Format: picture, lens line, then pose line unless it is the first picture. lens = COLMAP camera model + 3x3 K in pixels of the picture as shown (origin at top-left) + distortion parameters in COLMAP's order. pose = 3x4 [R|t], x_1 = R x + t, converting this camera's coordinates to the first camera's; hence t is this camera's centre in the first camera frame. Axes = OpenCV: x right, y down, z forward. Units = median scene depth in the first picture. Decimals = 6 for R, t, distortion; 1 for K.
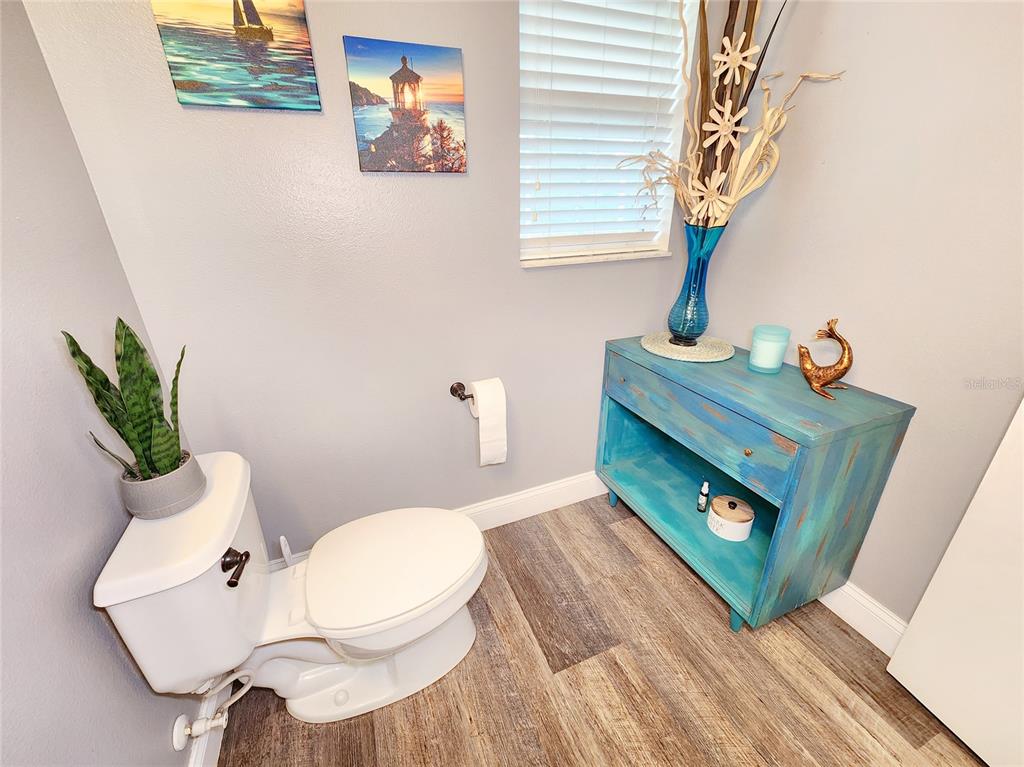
lens RADIAL K [[420.4, 0, 509.3], [0, 420.4, 377.3], [0, 0, 1]] dist [-0.000132, -0.000150]
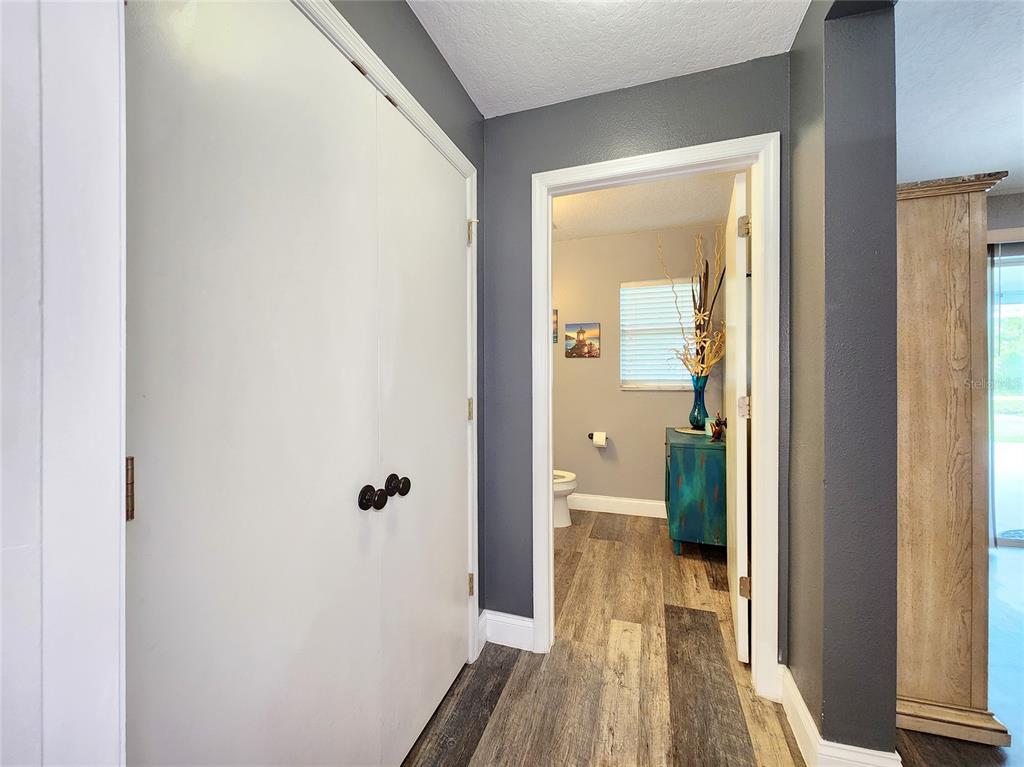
lens RADIAL K [[420.4, 0, 509.3], [0, 420.4, 377.3], [0, 0, 1]] dist [-0.000132, -0.000150]
pose [[0.758771, 0.020743, -0.651027, 1.416990], [-0.262284, 0.924610, -0.276230, 0.660450], [0.596216, 0.380349, 0.707008, -1.486006]]
